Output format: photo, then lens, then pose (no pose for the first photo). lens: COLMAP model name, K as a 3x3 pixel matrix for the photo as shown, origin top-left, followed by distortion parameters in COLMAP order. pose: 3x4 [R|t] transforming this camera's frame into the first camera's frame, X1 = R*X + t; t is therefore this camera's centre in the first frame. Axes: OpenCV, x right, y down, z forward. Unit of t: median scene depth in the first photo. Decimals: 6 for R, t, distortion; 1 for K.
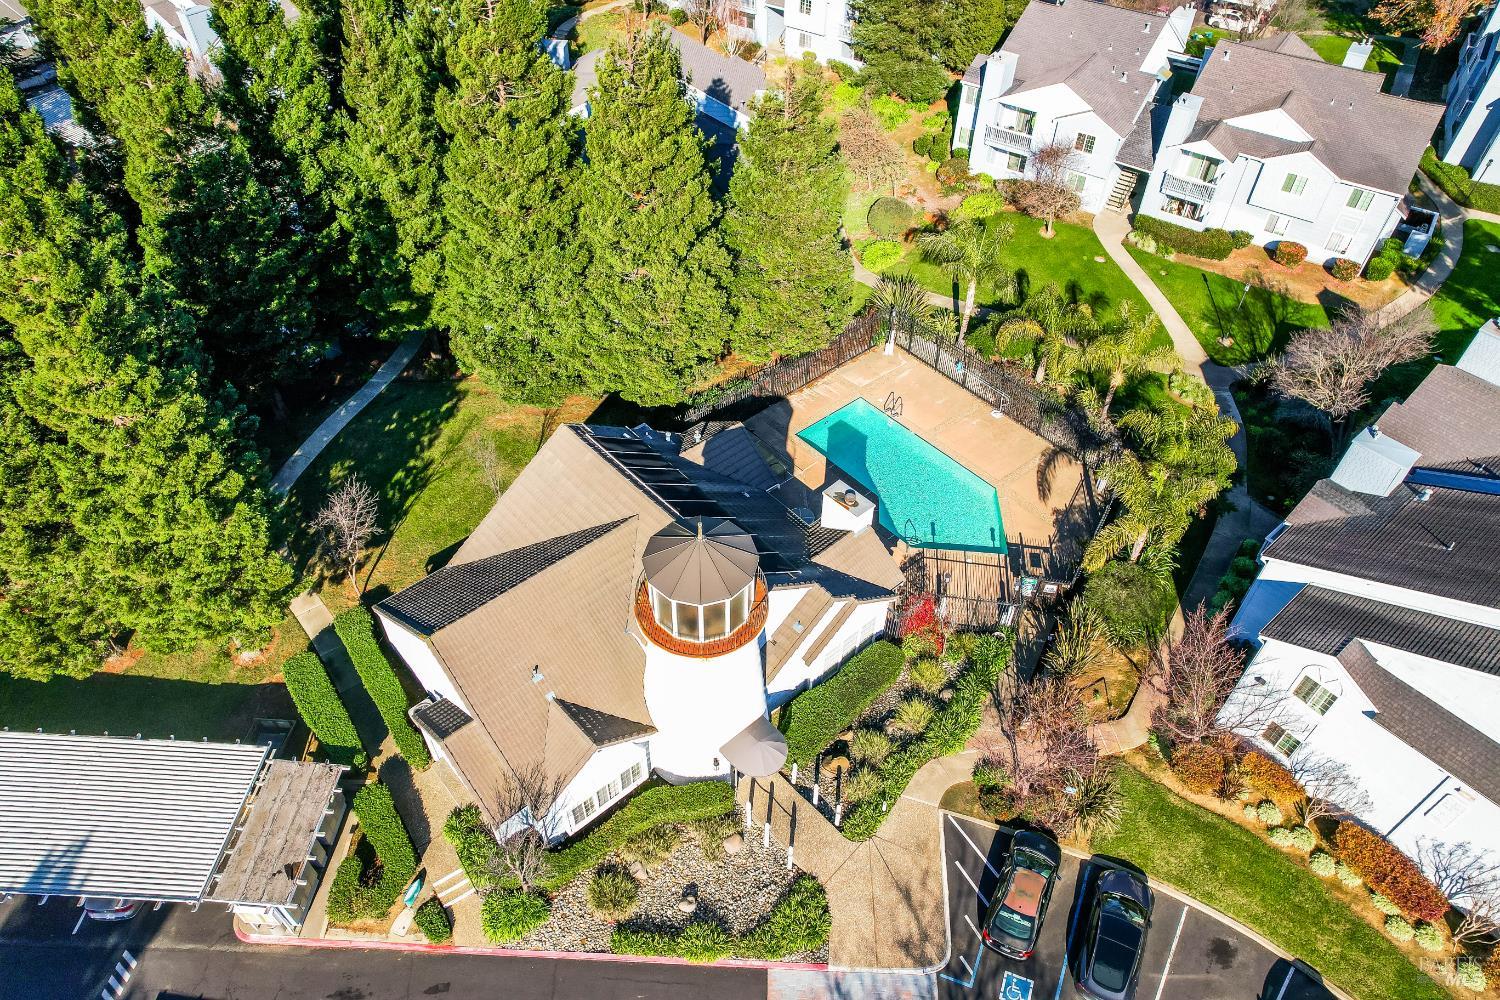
lens RADIAL K [[1006.3, 0, 753.2], [0, 1006.3, 499.7], [0, 0, 1]] dist [-0.071839, 0.059725]
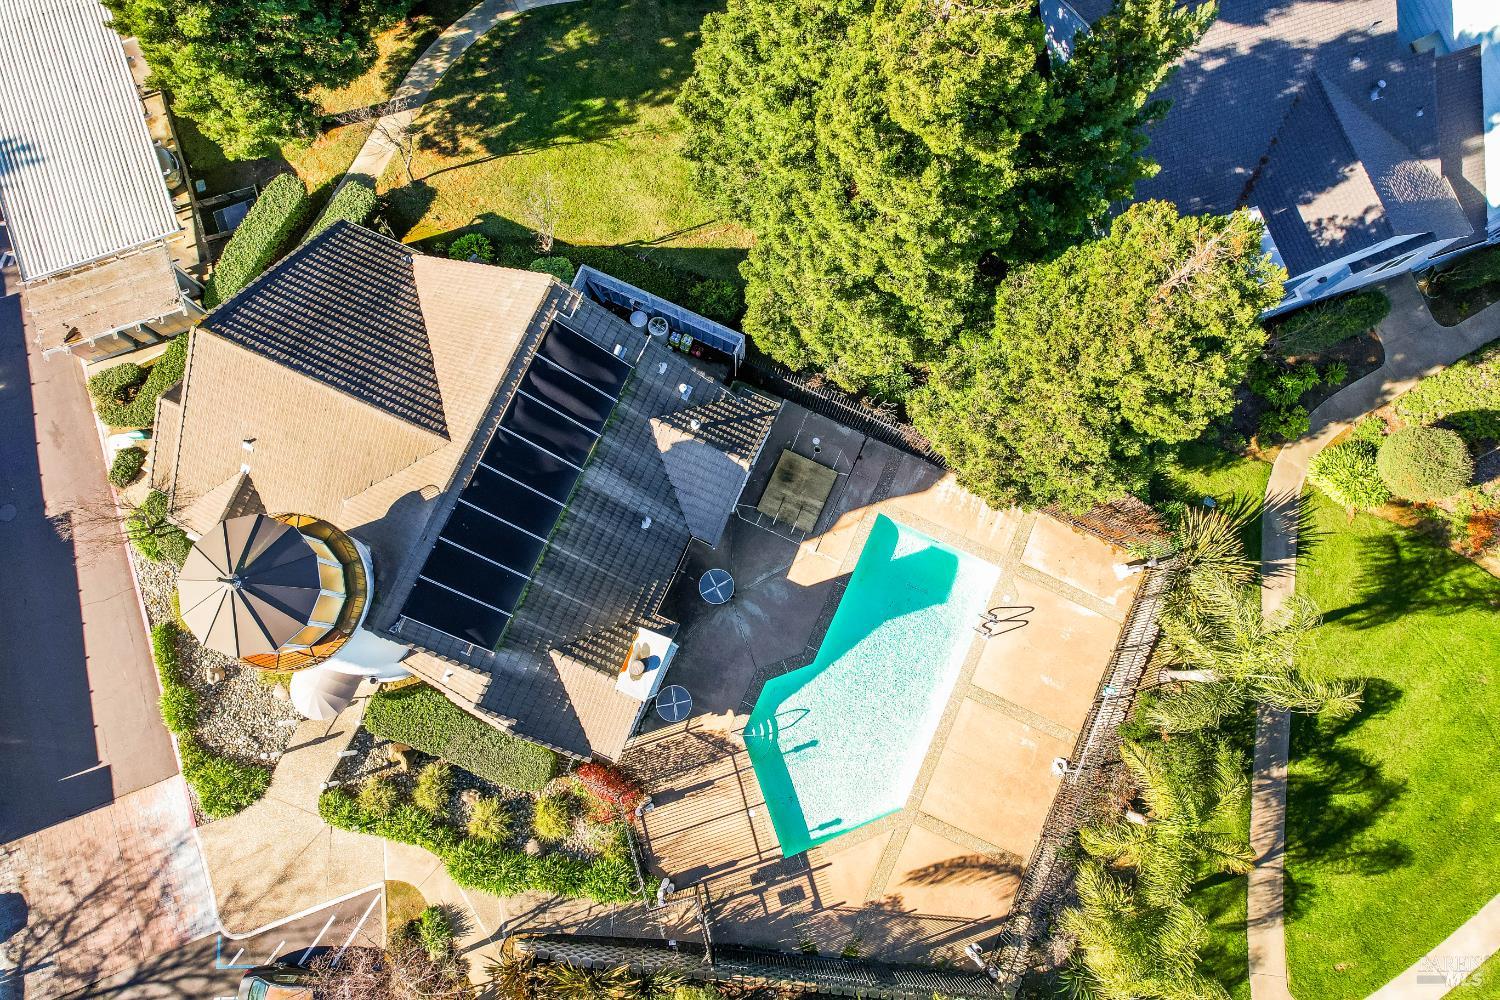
lens RADIAL K [[1006.3, 0, 751.6], [0, 1006.3, 495.3], [0, 0, 1]] dist [-0.071839, 0.059725]
pose [[0.409187, 0.894587, -0.179668, 0.136925], [-0.650803, 0.424152, 0.629723, -0.520442], [0.639548, -0.140746, 0.755757, 0.462814]]
